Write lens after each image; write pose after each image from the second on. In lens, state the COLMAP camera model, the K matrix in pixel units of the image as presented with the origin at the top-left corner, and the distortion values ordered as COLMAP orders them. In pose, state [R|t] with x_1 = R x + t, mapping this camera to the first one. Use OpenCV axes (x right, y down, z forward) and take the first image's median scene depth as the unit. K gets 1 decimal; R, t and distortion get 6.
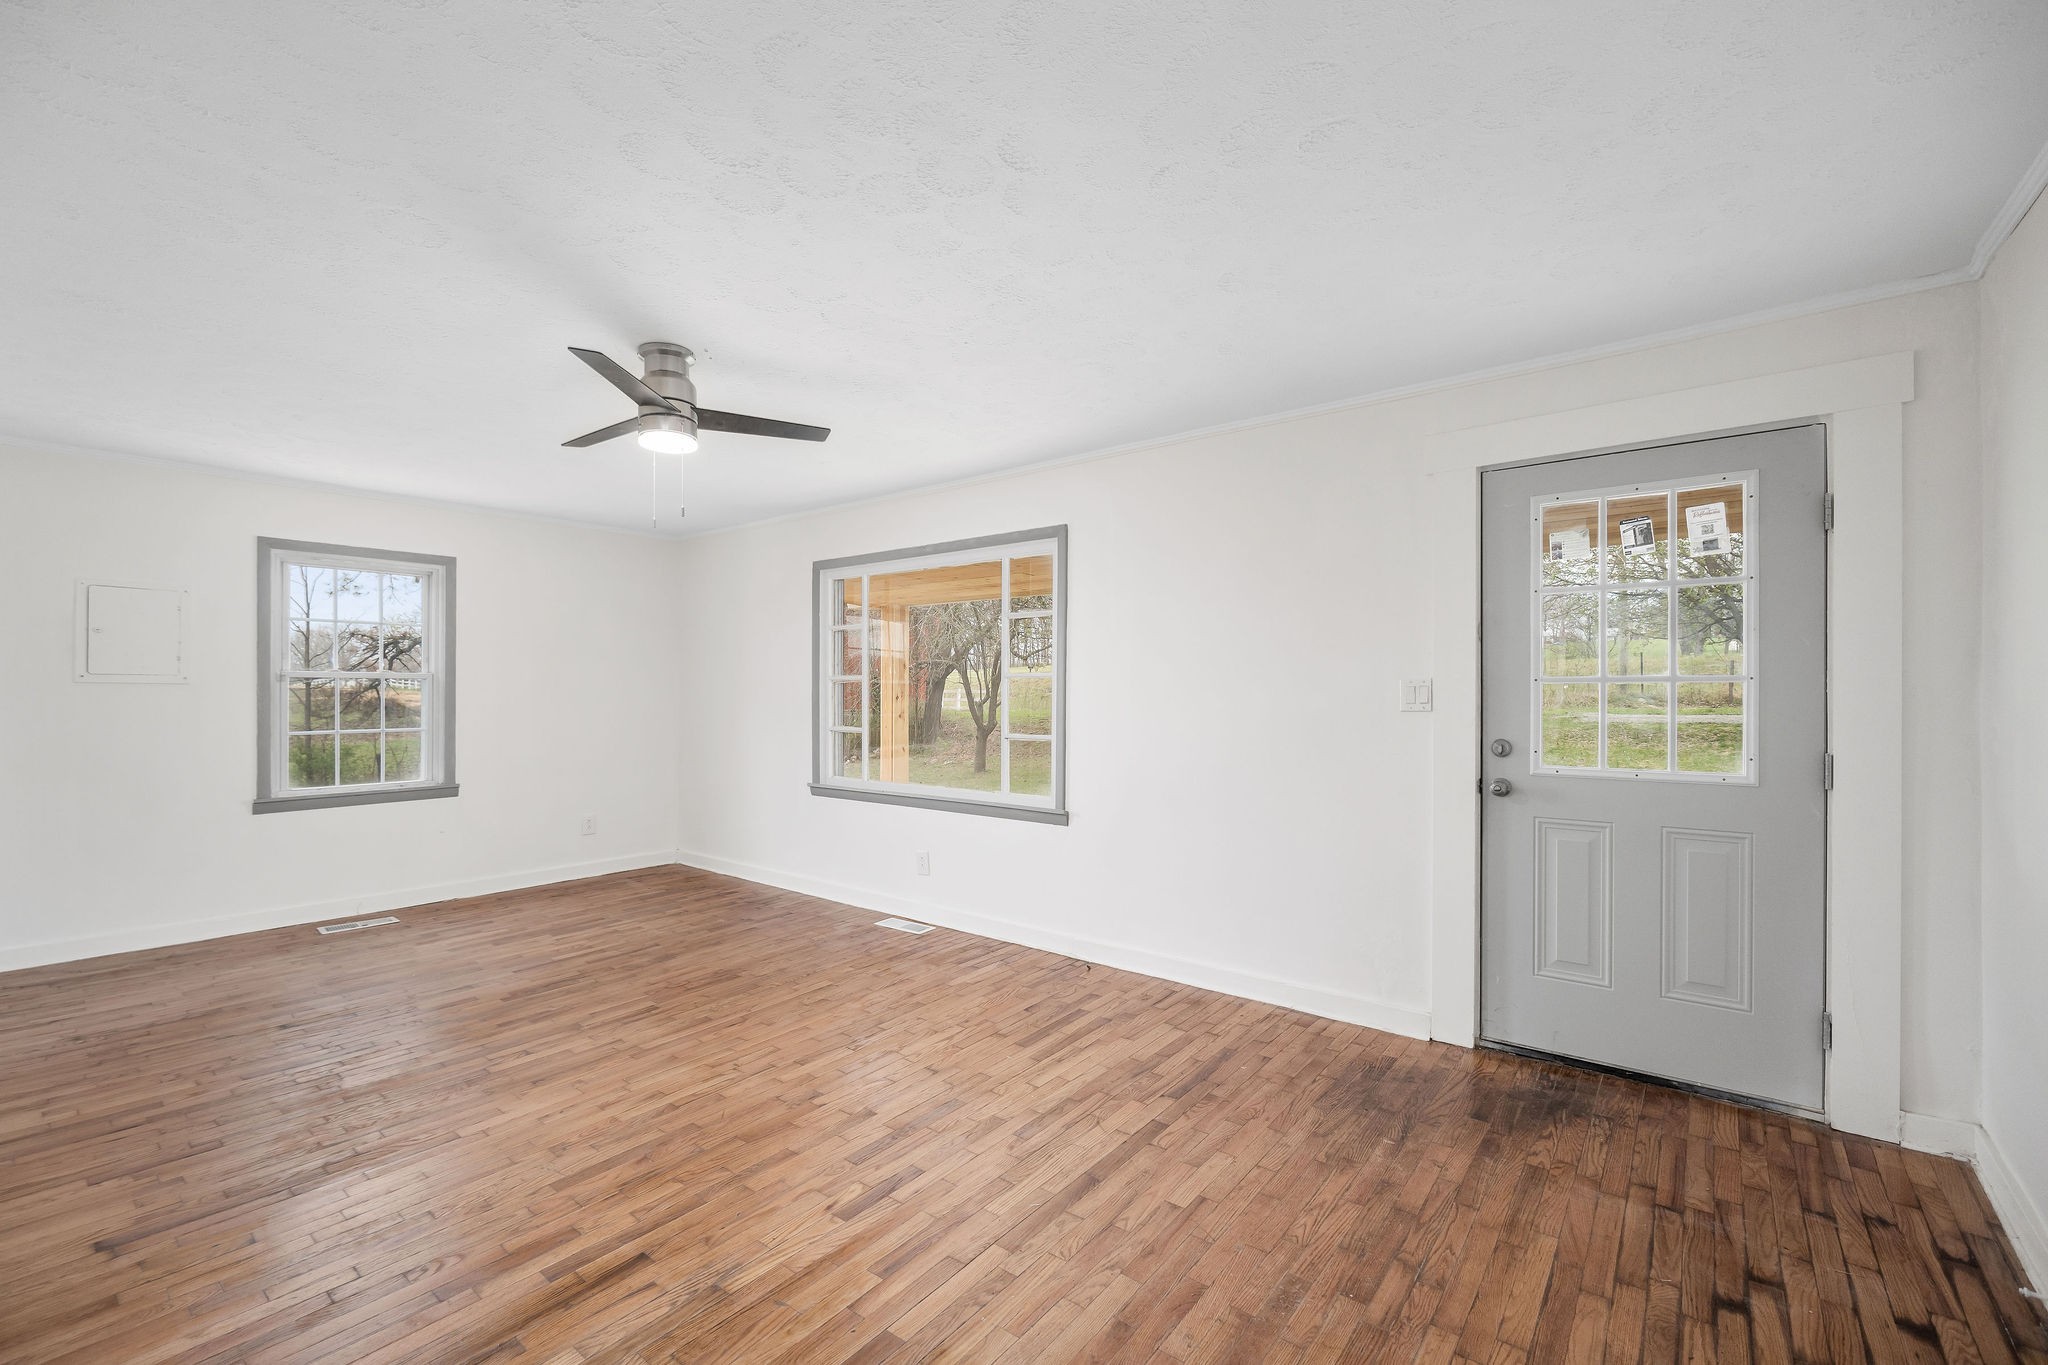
lens RADIAL K [[859.0, 0, 1028.8], [0, 859.0, 693.0], [0, 0, 1]] dist [-0.012374, 0.001696]
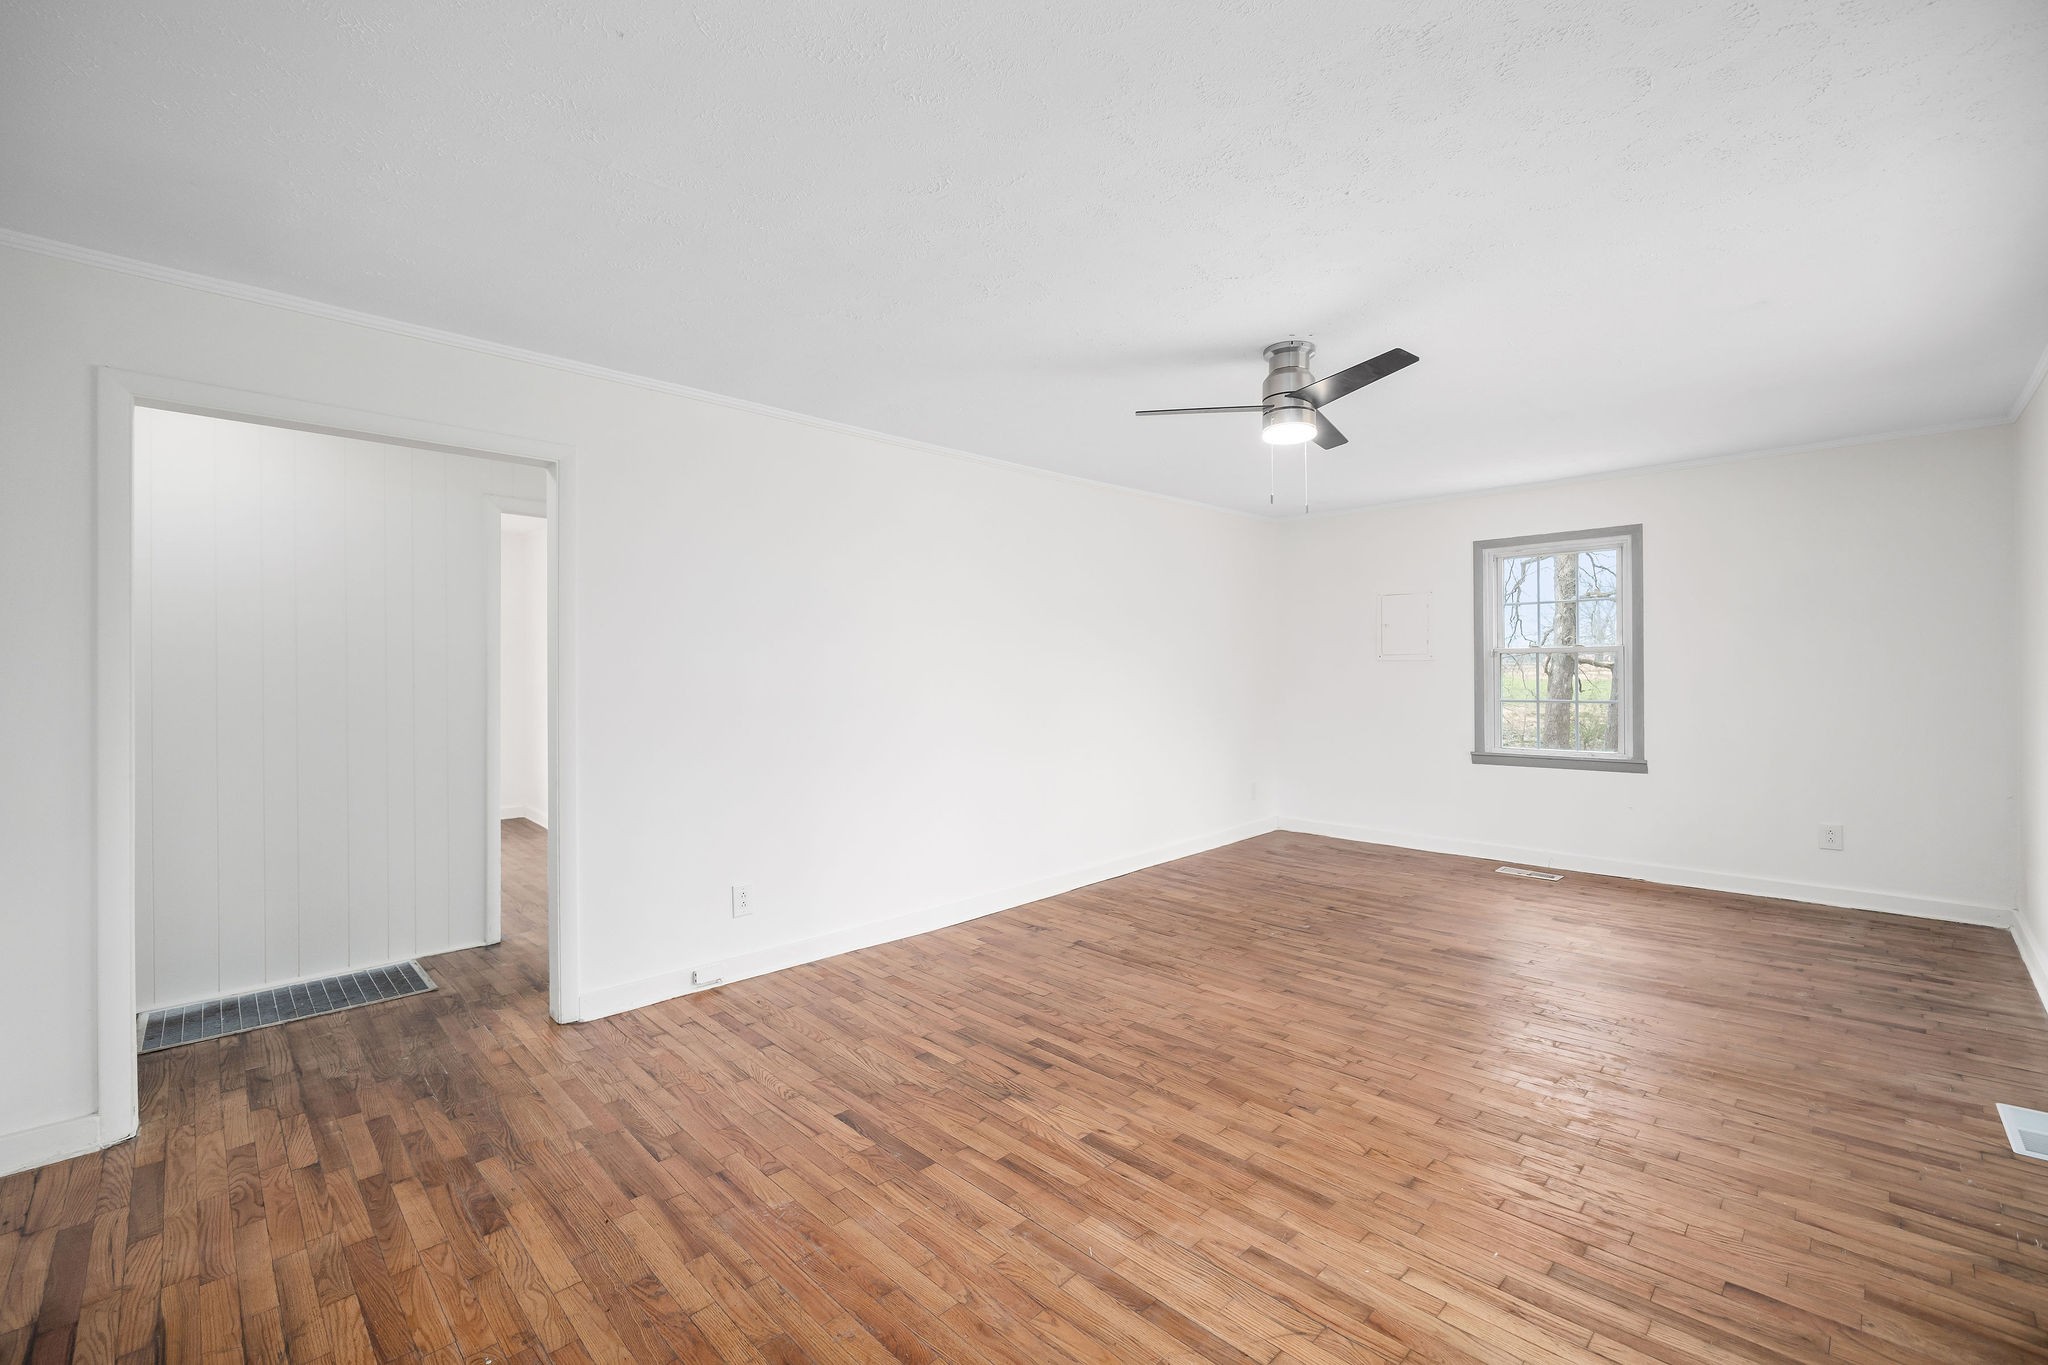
lens RADIAL K [[859.0, 0, 1025.7], [0, 859.0, 678.4], [0, 0, 1]] dist [-0.012374, 0.001696]
pose [[-0.125527, 0.010112, -0.992039, 0.595283], [0.008387, 0.999923, 0.009131, -0.000240], [0.992055, -0.007174, -0.125602, 0.705702]]
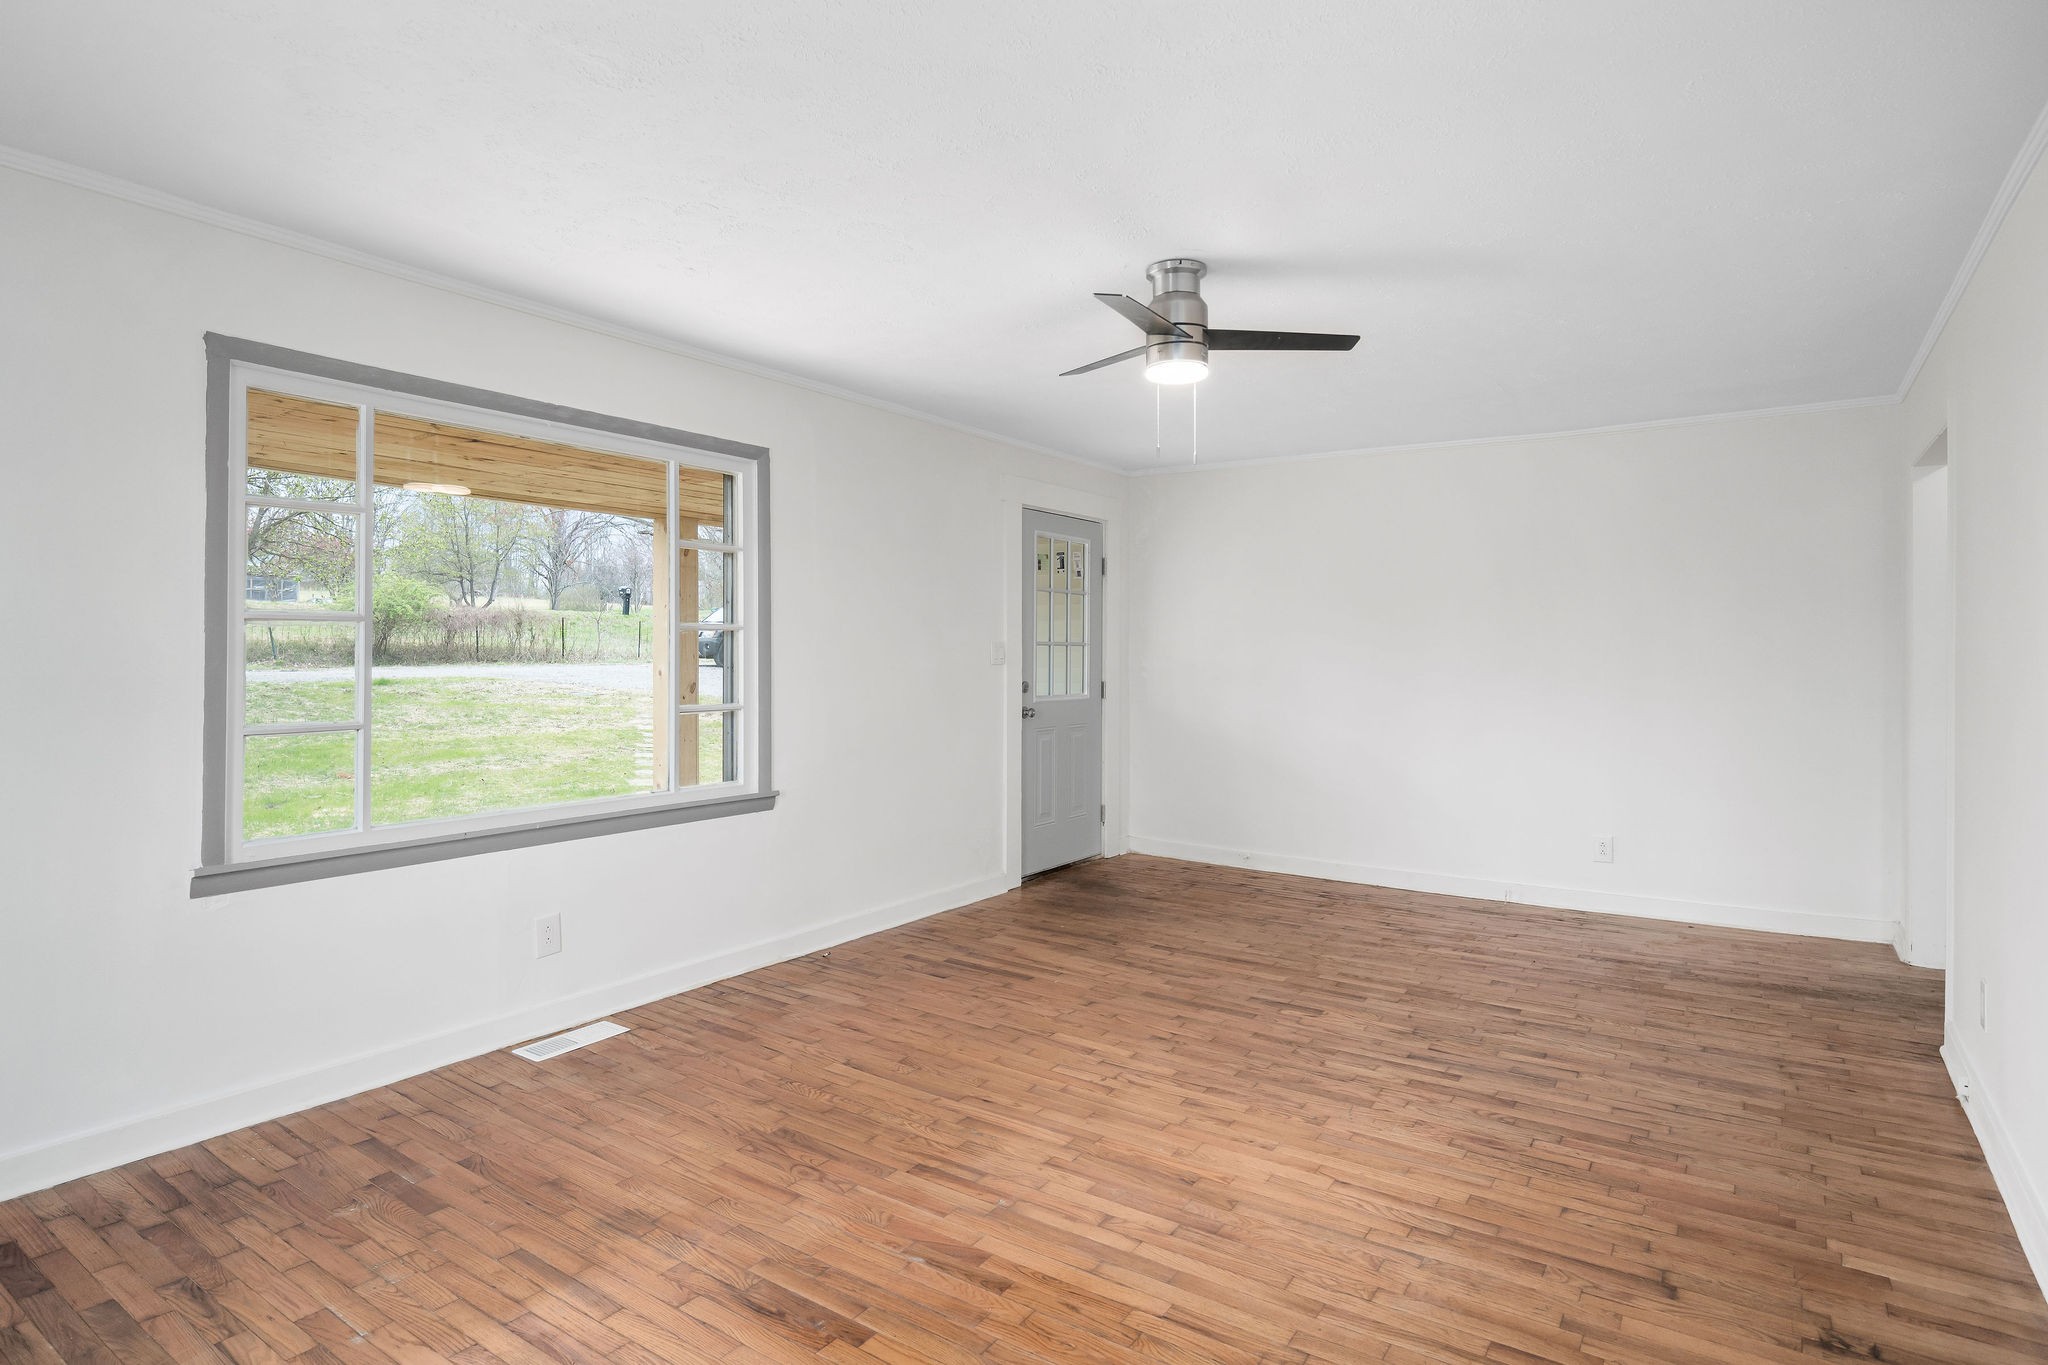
lens RADIAL K [[1072.9, 0, 1025.1], [0, 1072.9, 660.7], [0, 0, 1]] dist [-0.007963, -0.001718]
pose [[-0.067218, -0.008481, 0.997702, -1.328510], [-0.004618, 0.999956, 0.008189, -0.000440], [-0.997728, -0.004057, -0.067254, 1.078924]]
